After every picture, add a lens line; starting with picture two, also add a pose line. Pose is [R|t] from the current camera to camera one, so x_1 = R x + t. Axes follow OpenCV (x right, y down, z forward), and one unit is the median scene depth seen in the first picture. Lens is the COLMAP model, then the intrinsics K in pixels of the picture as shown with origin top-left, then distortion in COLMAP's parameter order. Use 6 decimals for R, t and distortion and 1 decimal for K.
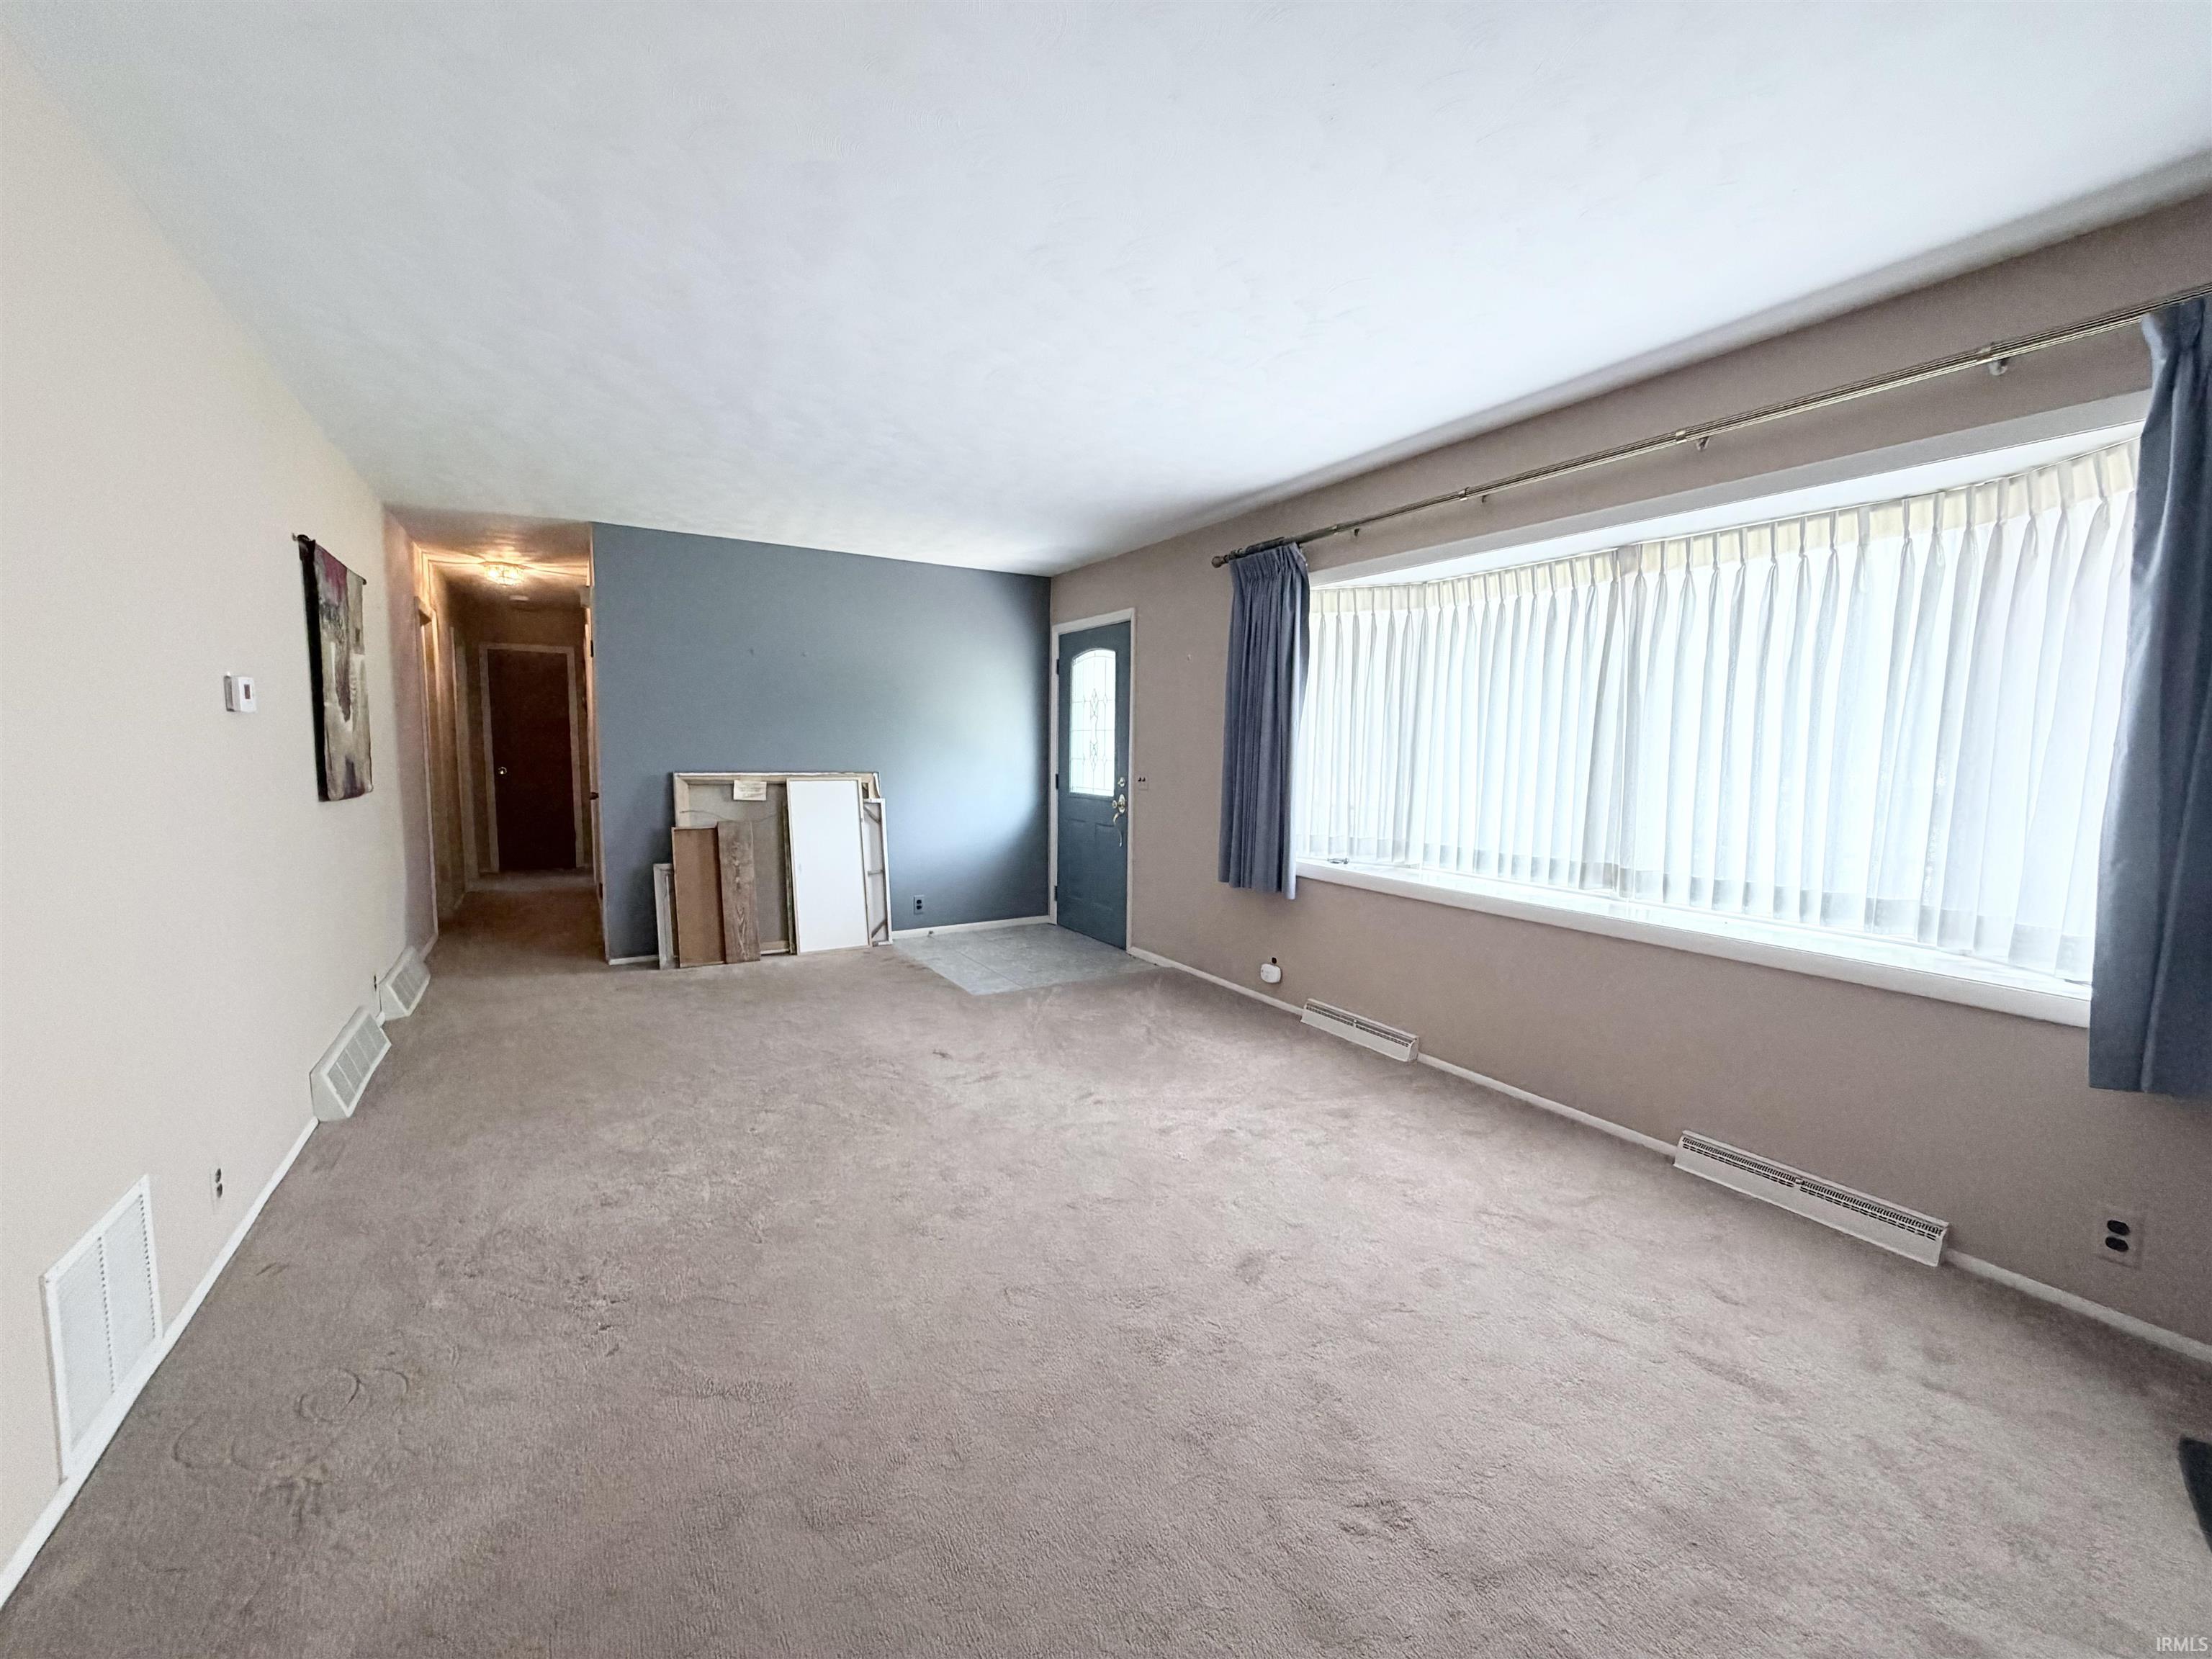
lens RADIAL K [[874.4, 0, 1106.0], [0, 874.4, 829.5], [0, 0, 1]] dist [0.000150, 0.000044]
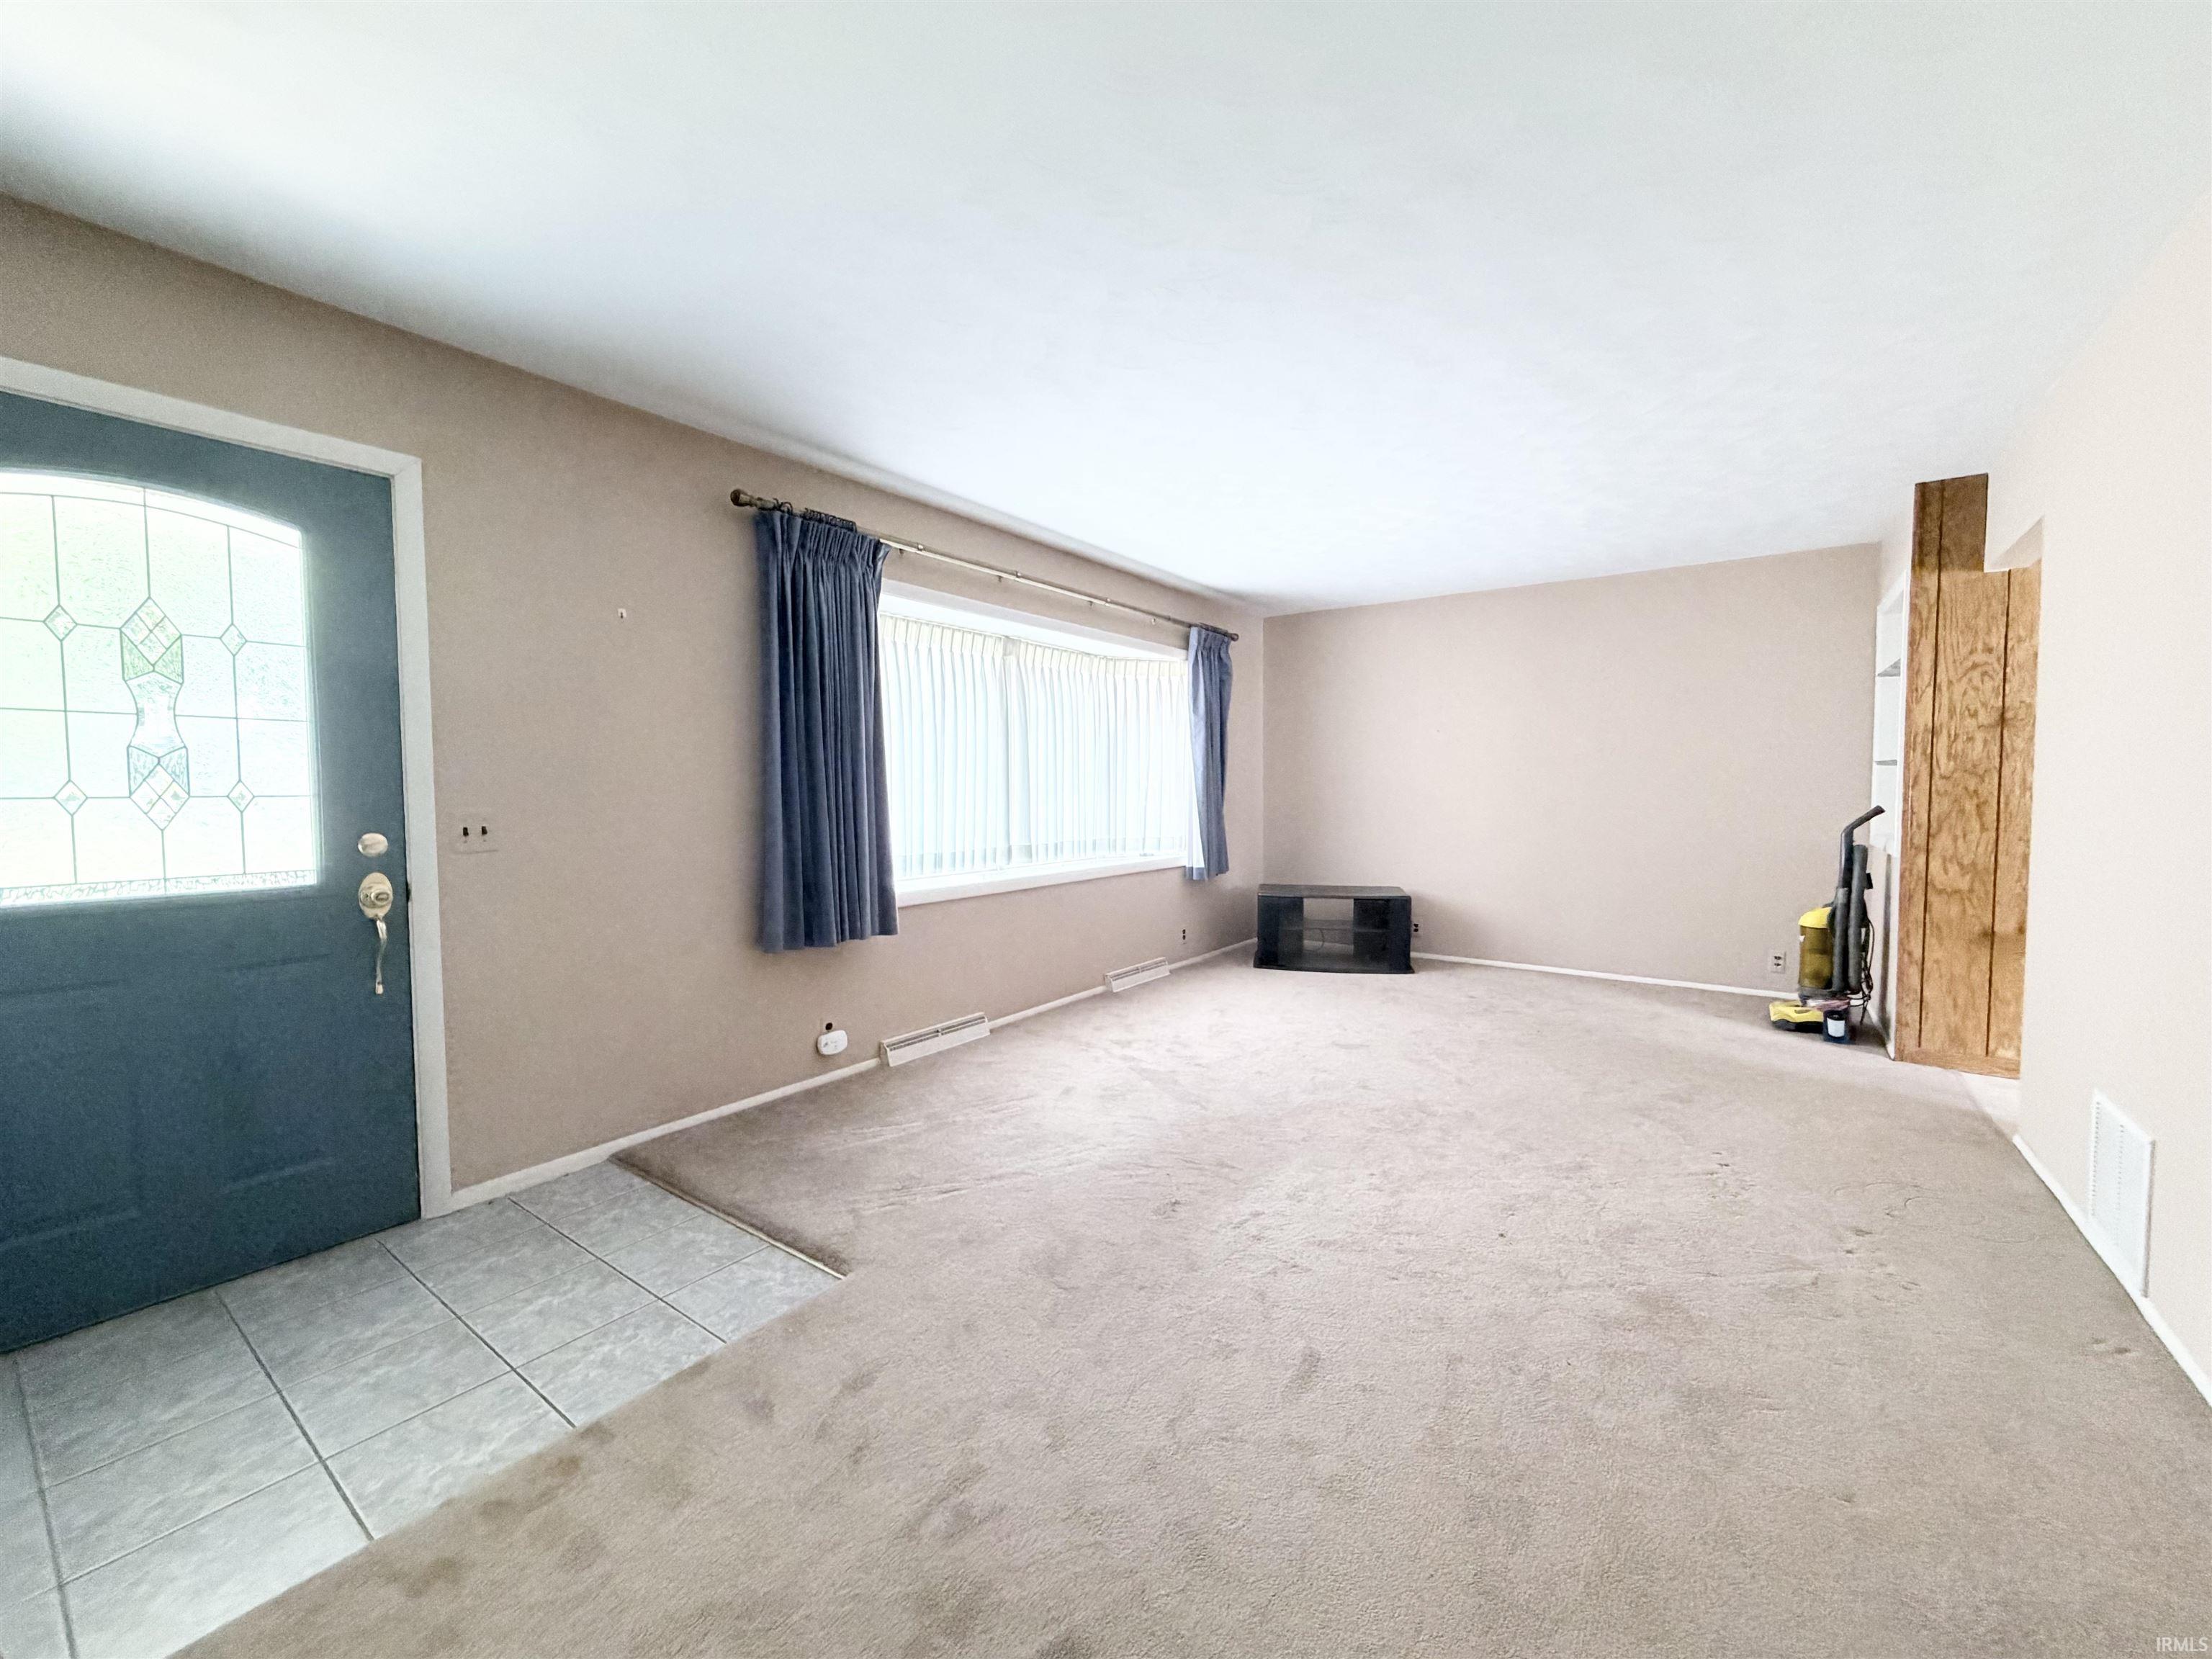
lens RADIAL K [[886.6, 0, 1106.0], [0, 886.6, 829.5], [0, 0, 1]] dist [-0.000575, -0.000061]
pose [[-0.389230, -0.070074, 0.918472, -0.665302], [0.075092, 0.991370, 0.107458, -0.104209], [-0.918075, 0.110796, -0.380608, 1.063383]]
